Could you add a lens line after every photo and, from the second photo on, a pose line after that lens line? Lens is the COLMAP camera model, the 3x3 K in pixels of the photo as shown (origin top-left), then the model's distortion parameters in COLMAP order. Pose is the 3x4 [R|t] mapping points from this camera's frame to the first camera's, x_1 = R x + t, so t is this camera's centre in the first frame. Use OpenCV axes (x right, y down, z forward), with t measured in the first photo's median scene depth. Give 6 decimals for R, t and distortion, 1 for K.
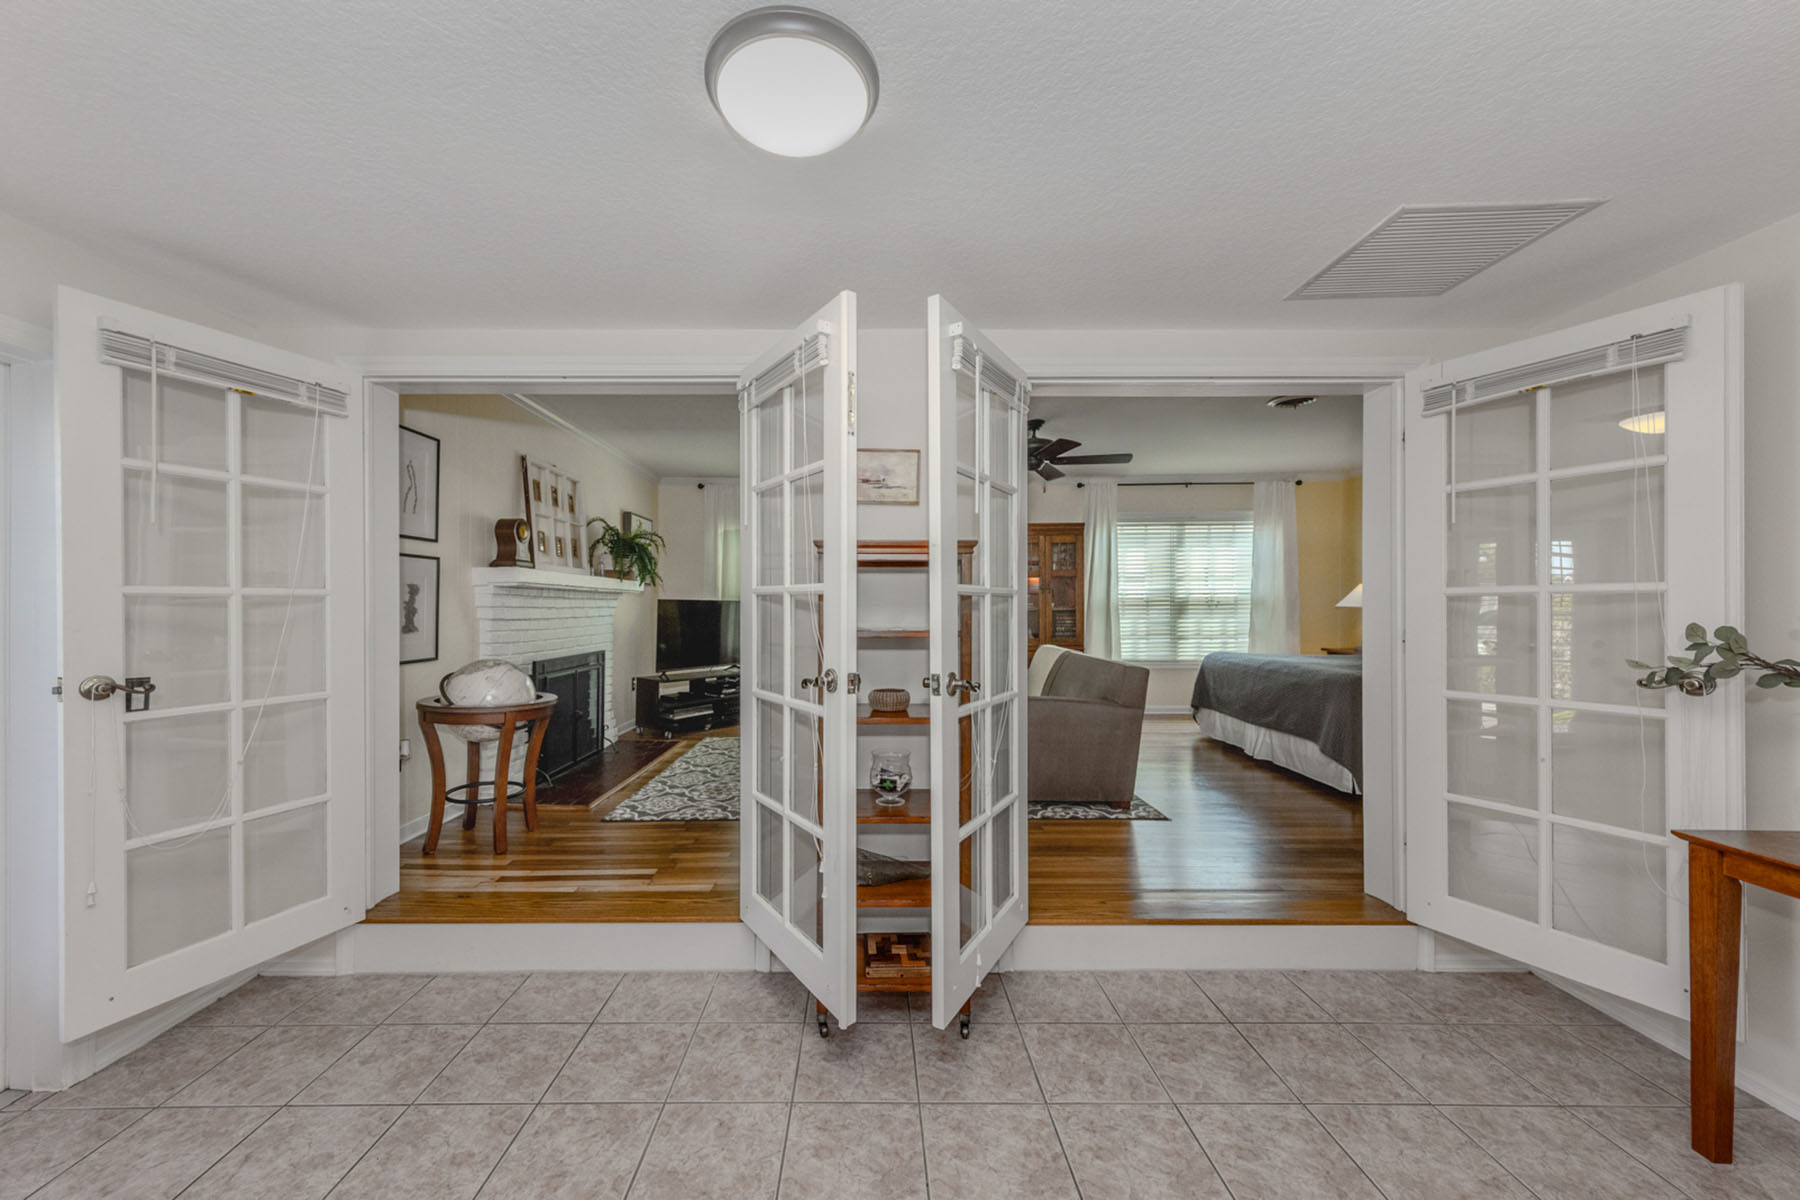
lens RADIAL K [[657.4, 0, 889.3], [0, 657.4, 599.1], [0, 0, 1]] dist [0.010043, -0.000258]
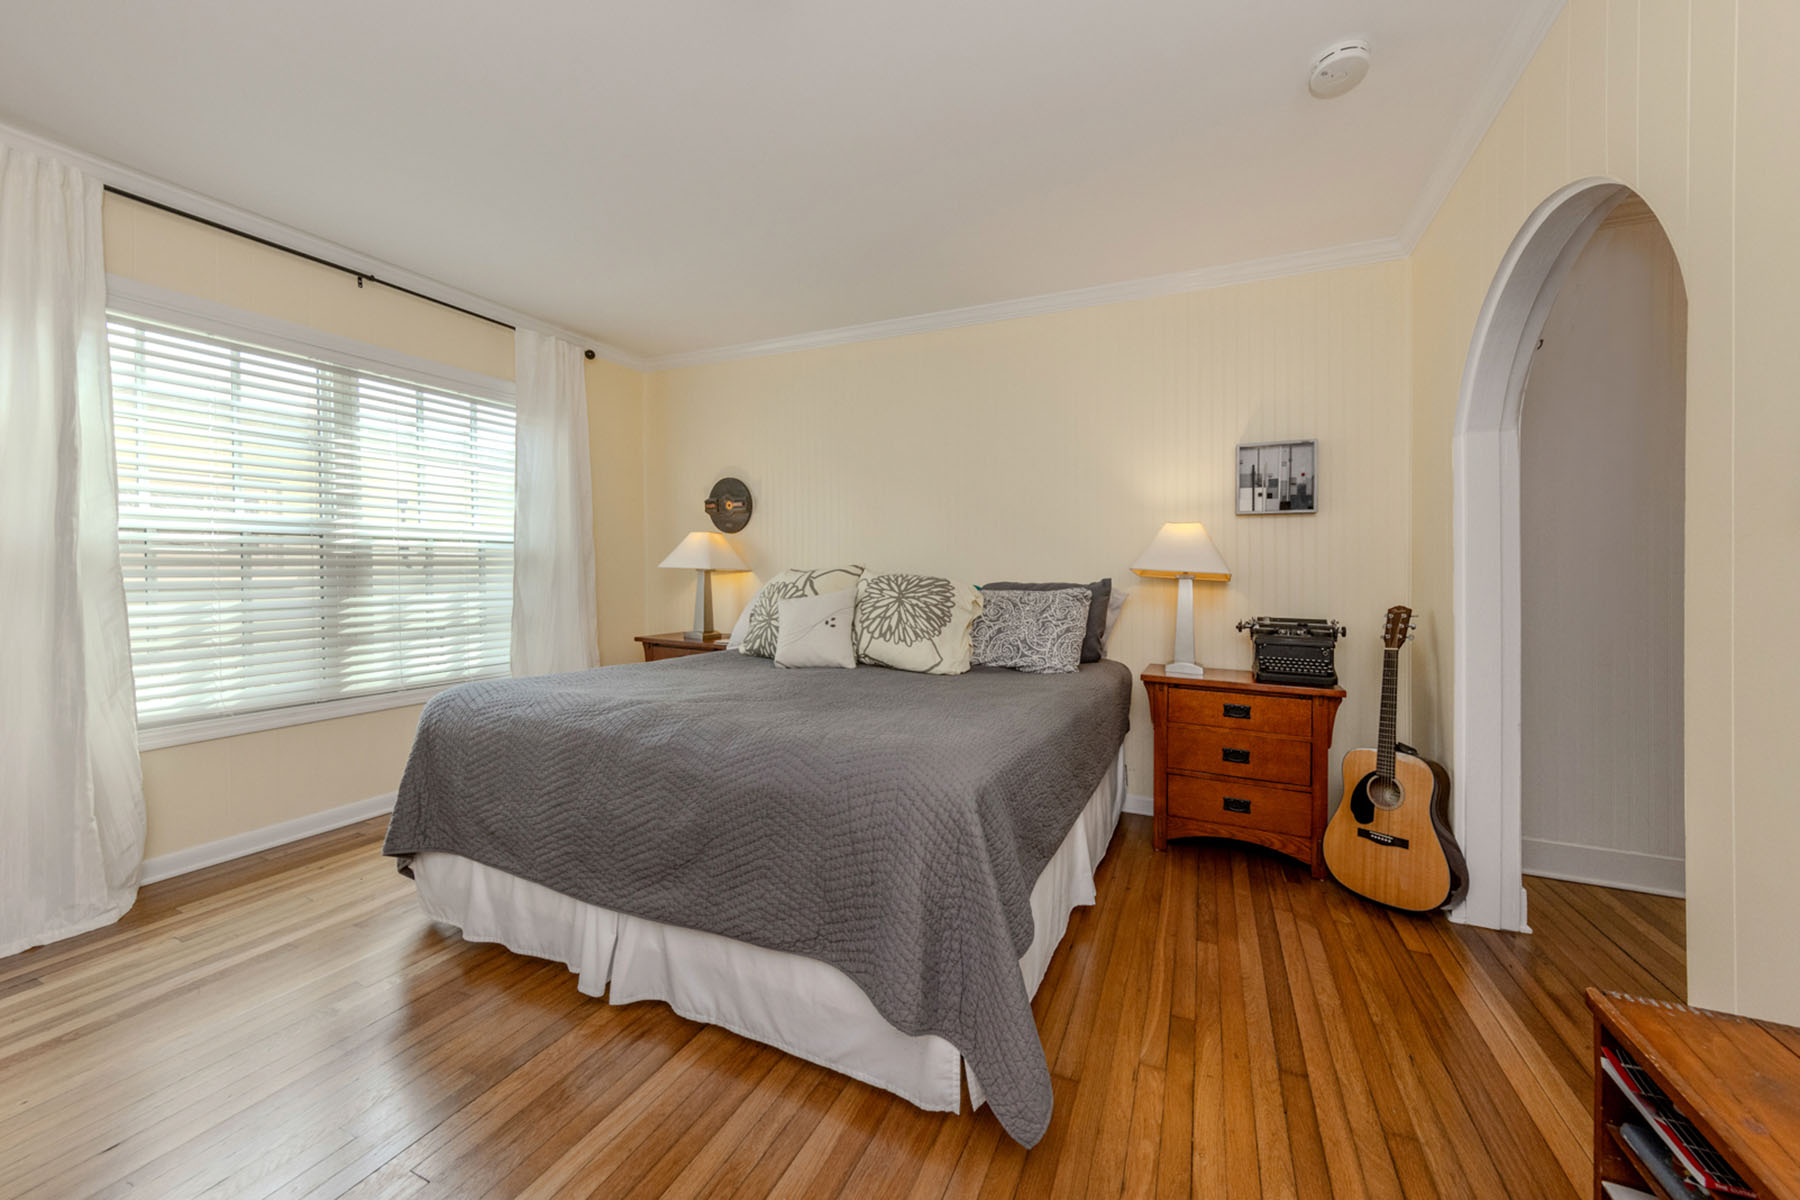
lens RADIAL K [[657.4, 0, 889.3], [0, 657.4, 599.1], [0, 0, 1]] dist [0.010043, -0.000258]
pose [[0.453954, -0.031497, 0.890468, 0.225046], [-0.019811, 0.998771, 0.045427, 0.006474], [-0.890805, -0.038263, 0.452772, 0.510921]]
